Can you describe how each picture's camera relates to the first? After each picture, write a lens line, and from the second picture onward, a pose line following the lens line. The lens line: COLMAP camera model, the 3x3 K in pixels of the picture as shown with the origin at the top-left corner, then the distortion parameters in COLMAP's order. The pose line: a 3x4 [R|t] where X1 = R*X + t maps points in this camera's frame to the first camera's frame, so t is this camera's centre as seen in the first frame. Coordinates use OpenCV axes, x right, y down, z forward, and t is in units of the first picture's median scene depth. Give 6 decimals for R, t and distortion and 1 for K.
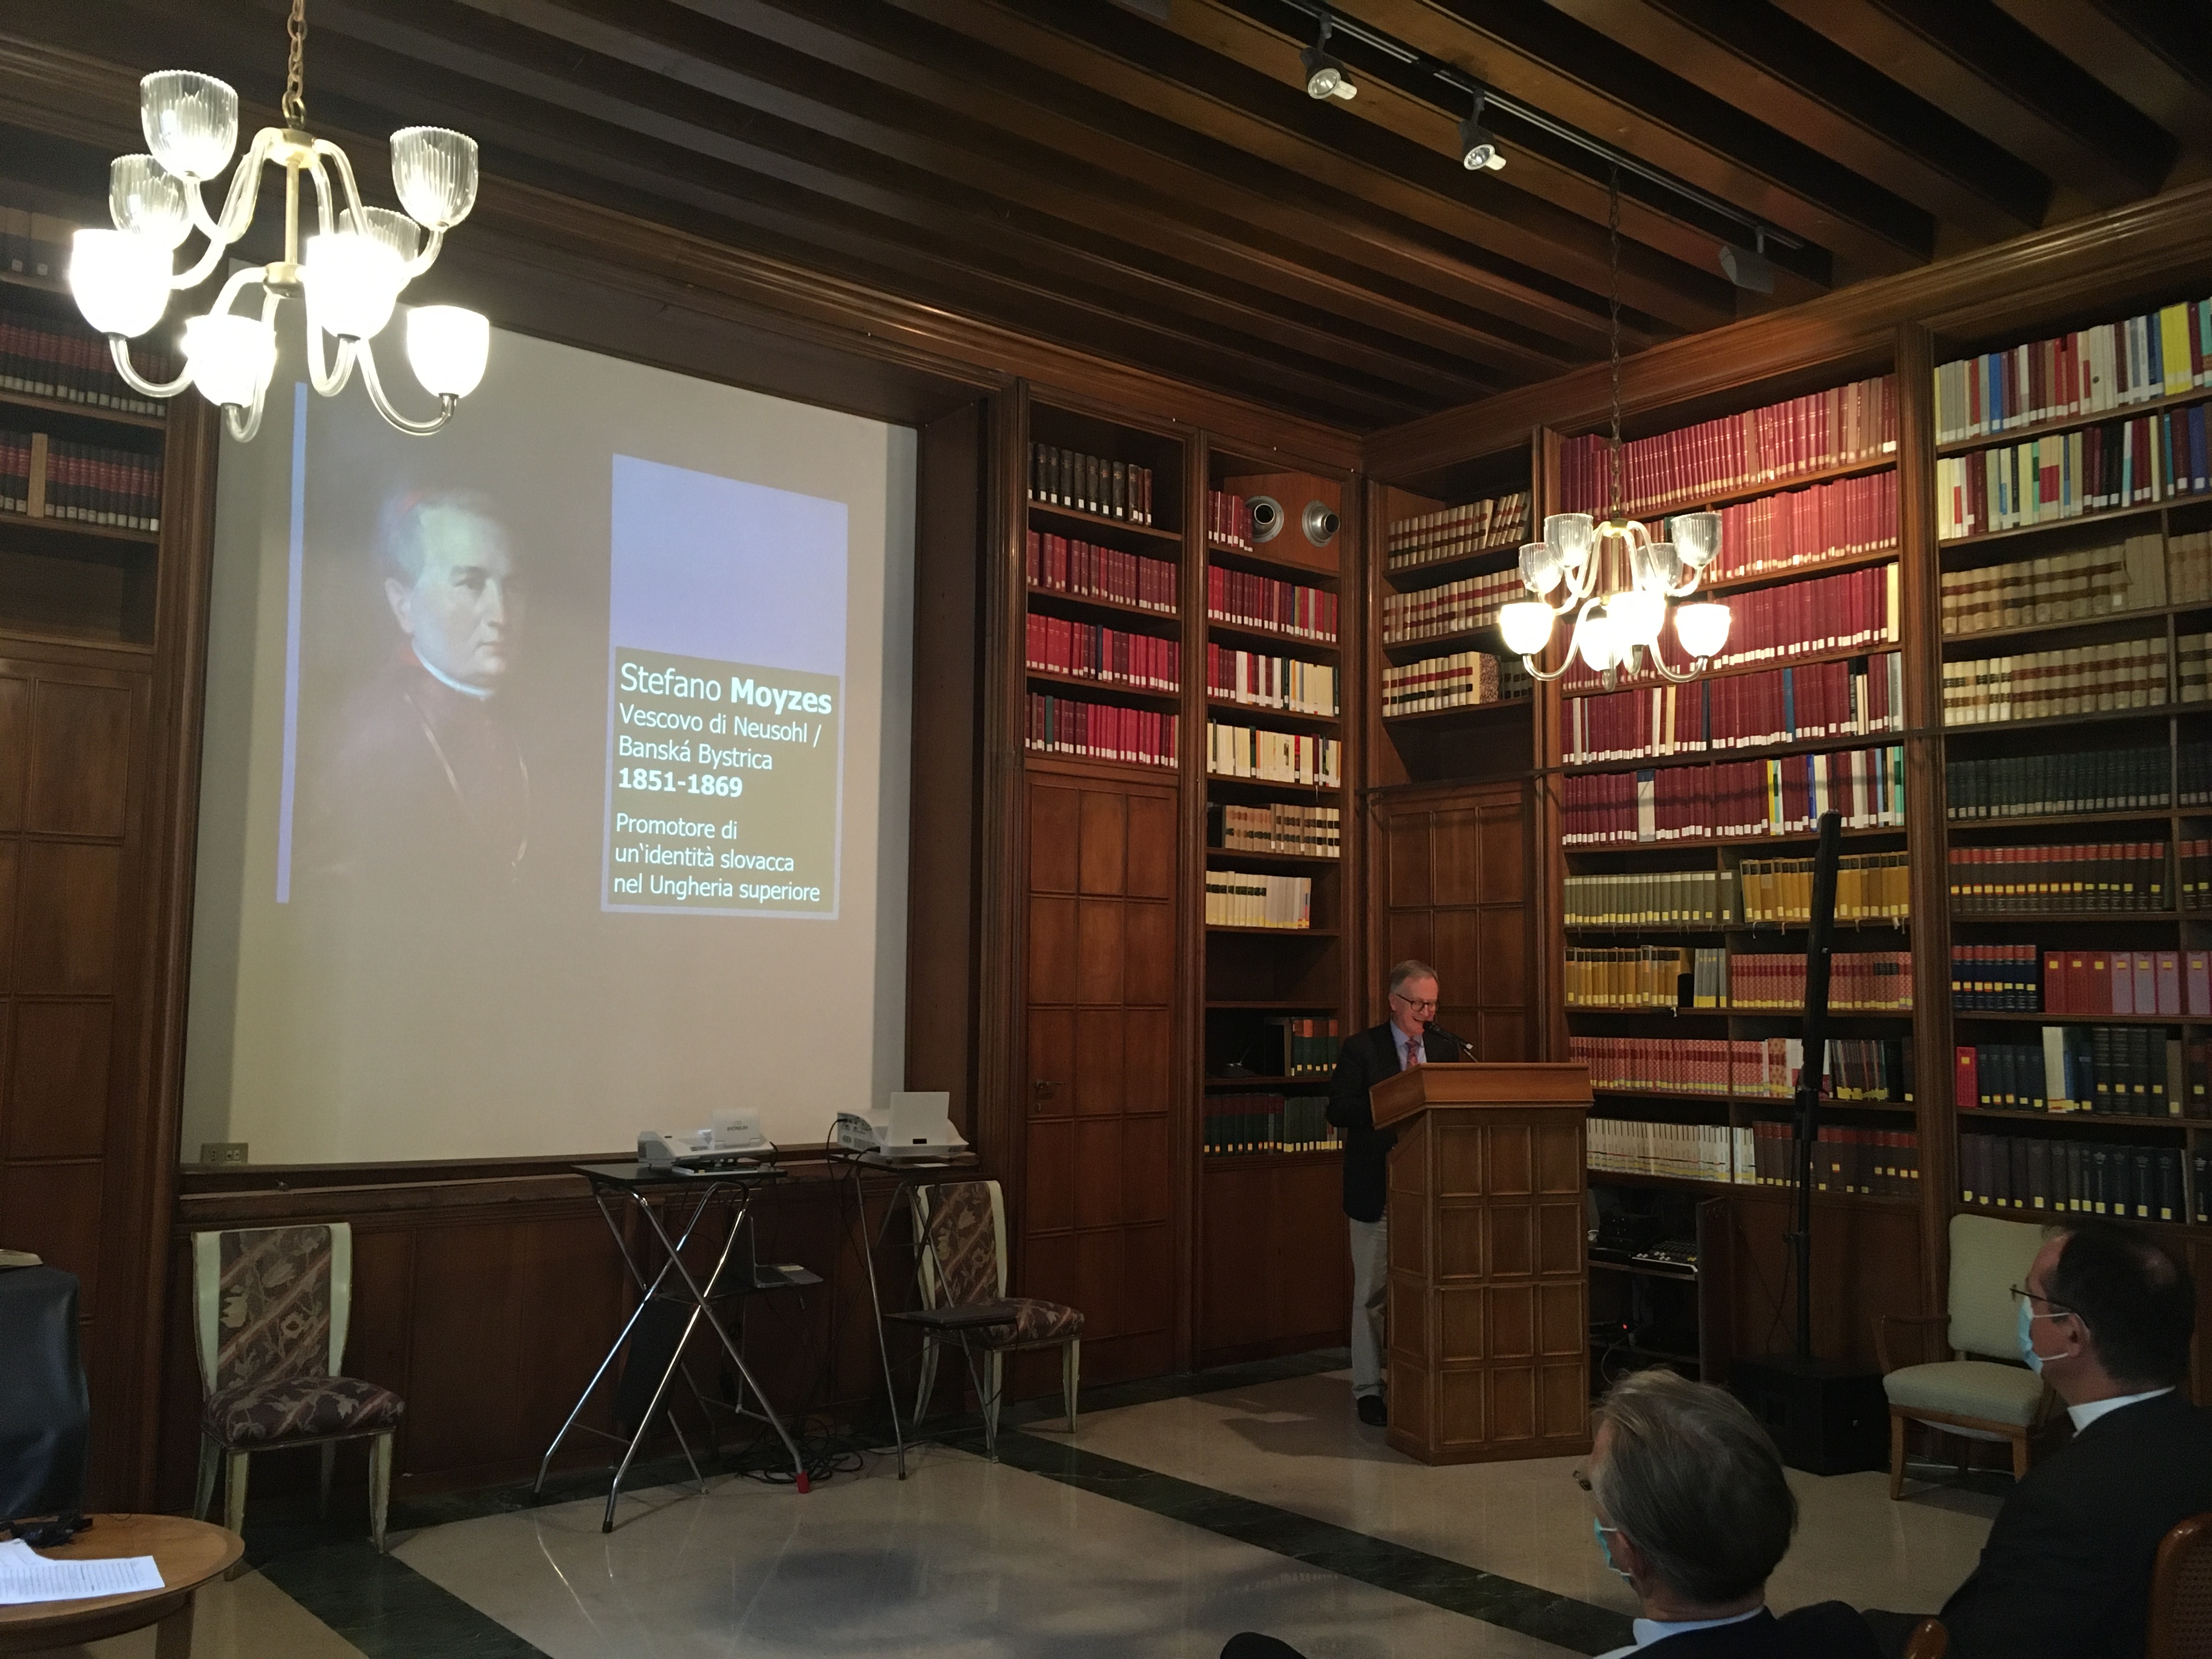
lens RADIAL K [[1888.7, 0, 1103.0], [0, 1888.7, 830.2], [0, 0, 1]] dist [0.084704, -0.125360]
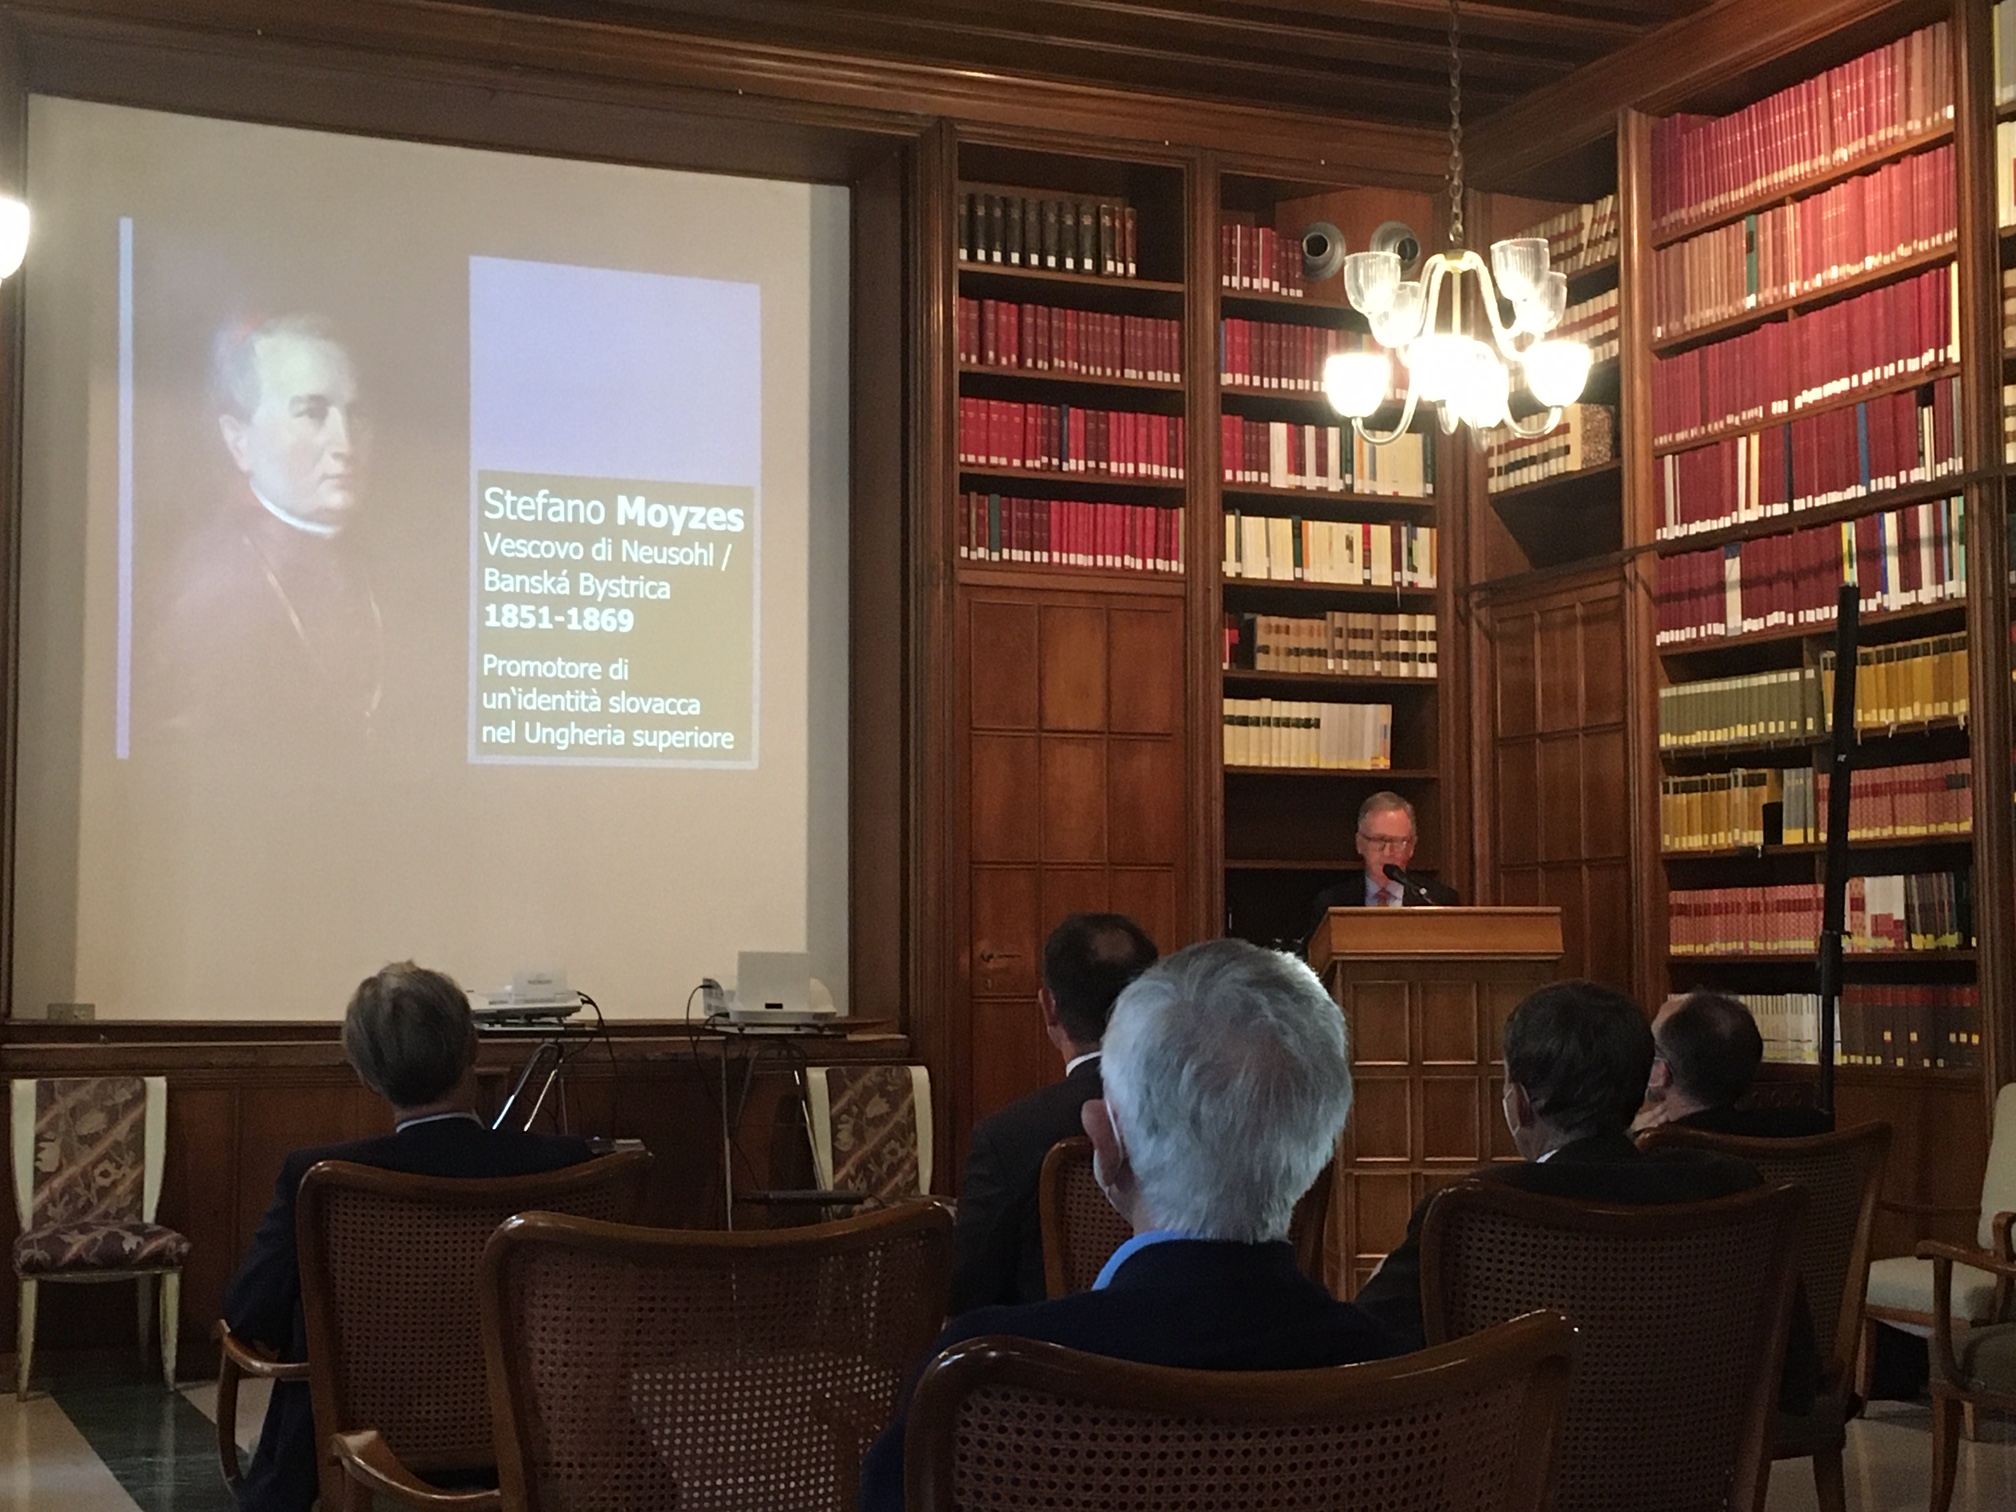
lens RADIAL K [[2974.5, 0, 978.7], [0, 2974.5, 732.5], [0, 0, 1]] dist [0.068297, -0.052303]
pose [[0.955654, -0.036578, -0.292211, 0.366423], [0.038991, 0.999237, 0.002435, 0.032384], [0.291899, -0.013721, 0.956351, -0.276116]]
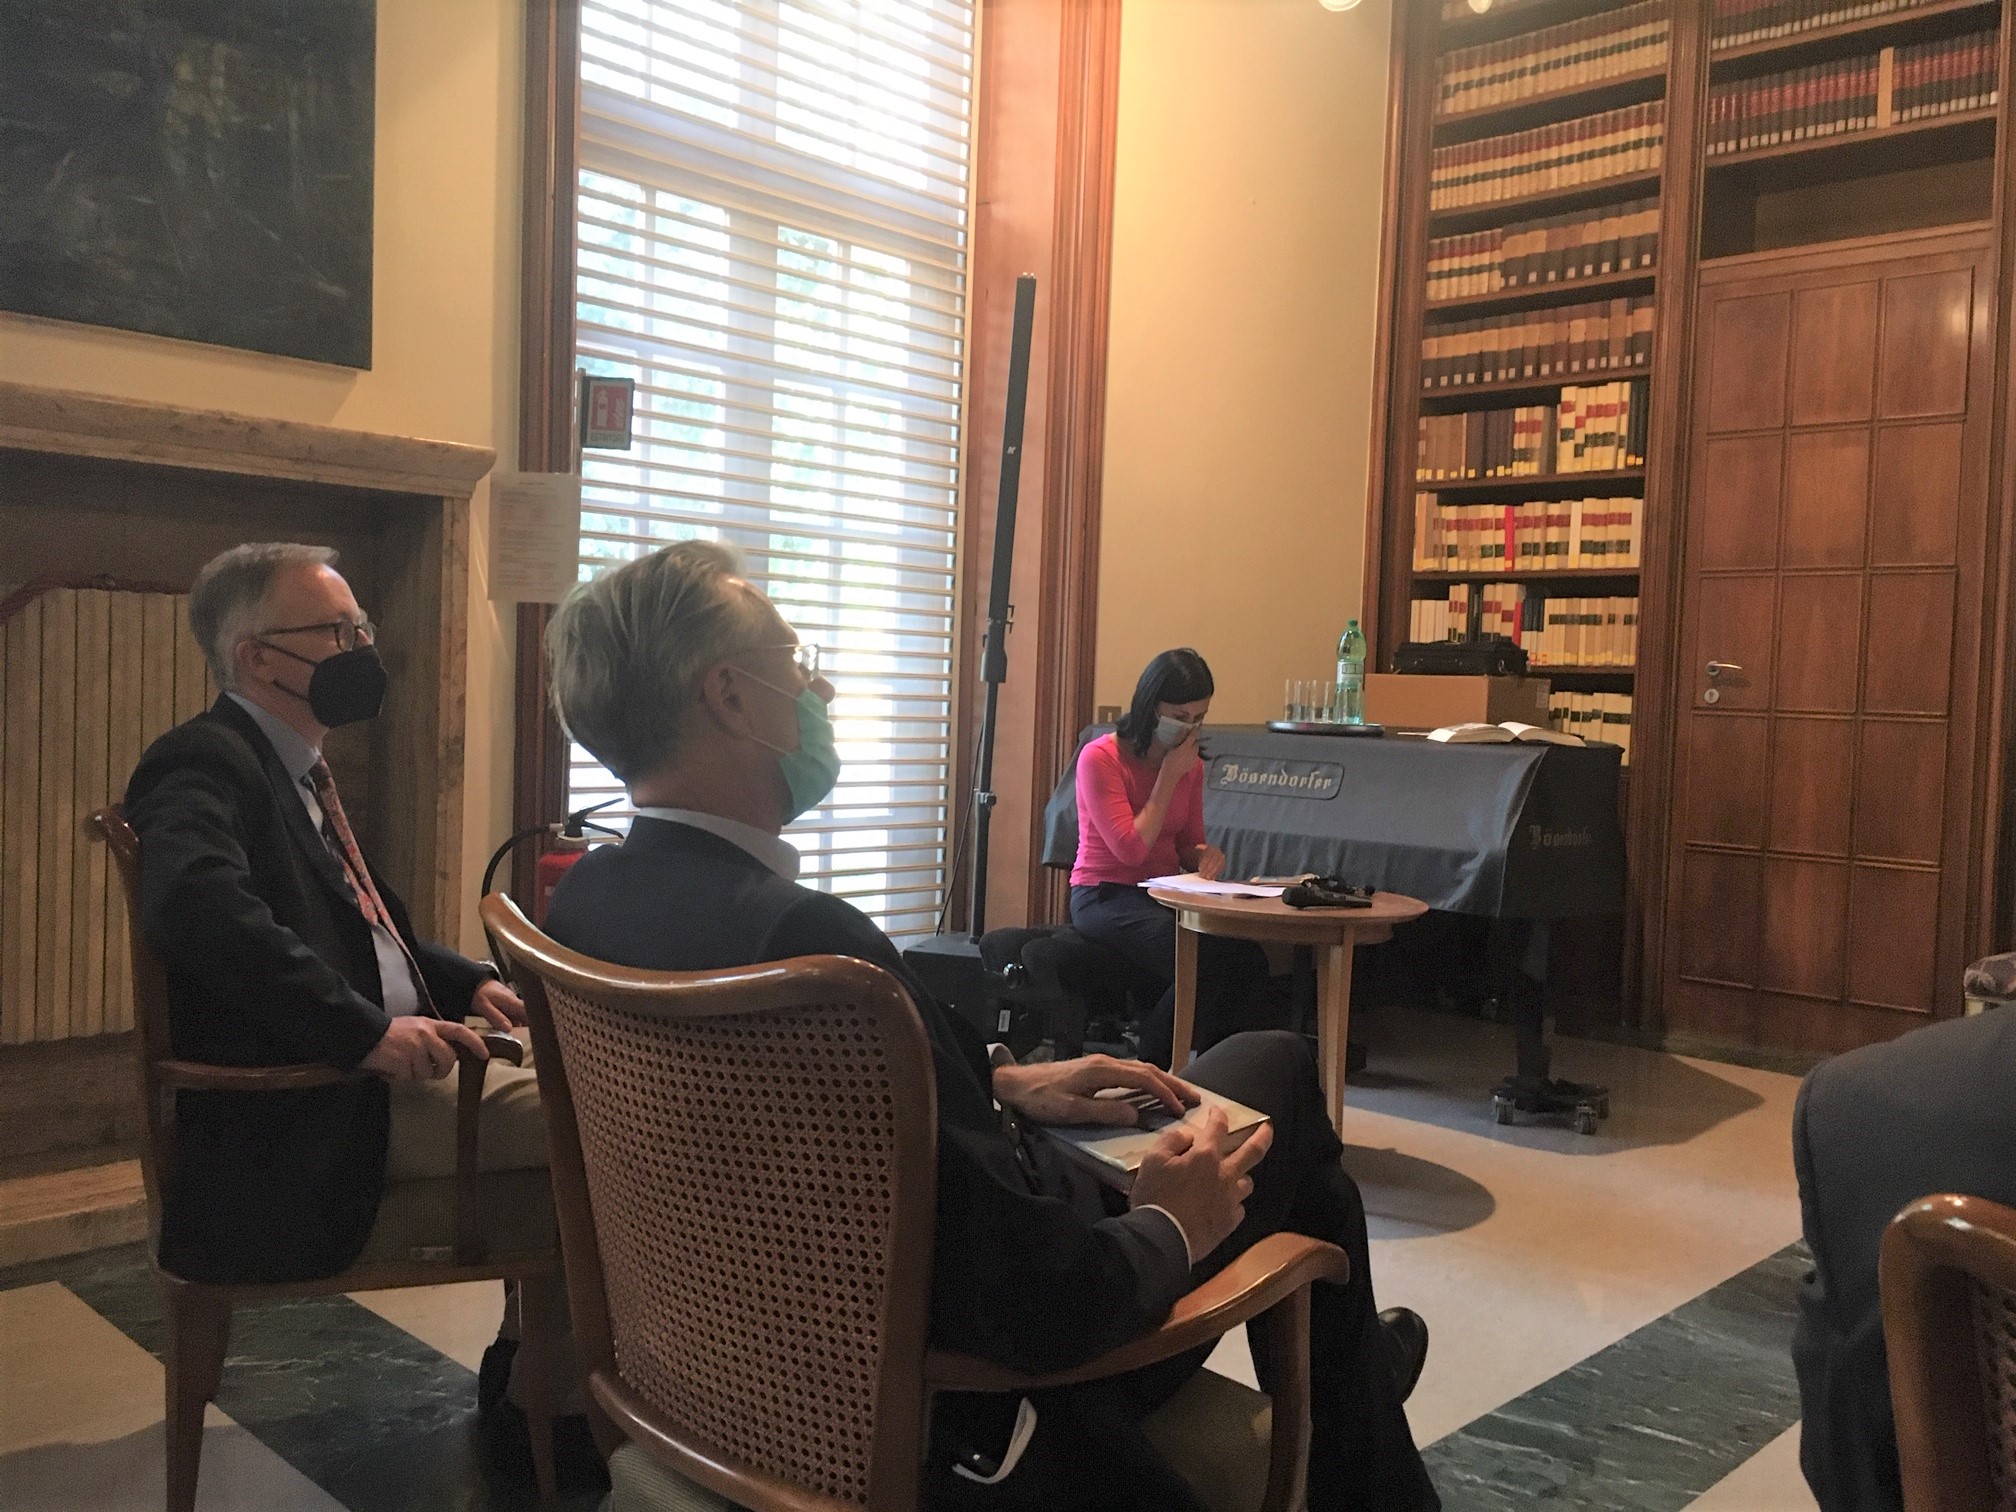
lens RADIAL K [[1719.2, 0, 1013.8], [0, 1719.2, 747.0], [0, 0, 1]] dist [0.100321, -0.154658]
pose [[0.109054, 0.031290, -0.993543, 0.284420], [0.055068, 0.997779, 0.037468, 0.090801], [0.992509, -0.058799, 0.107088, 0.285613]]
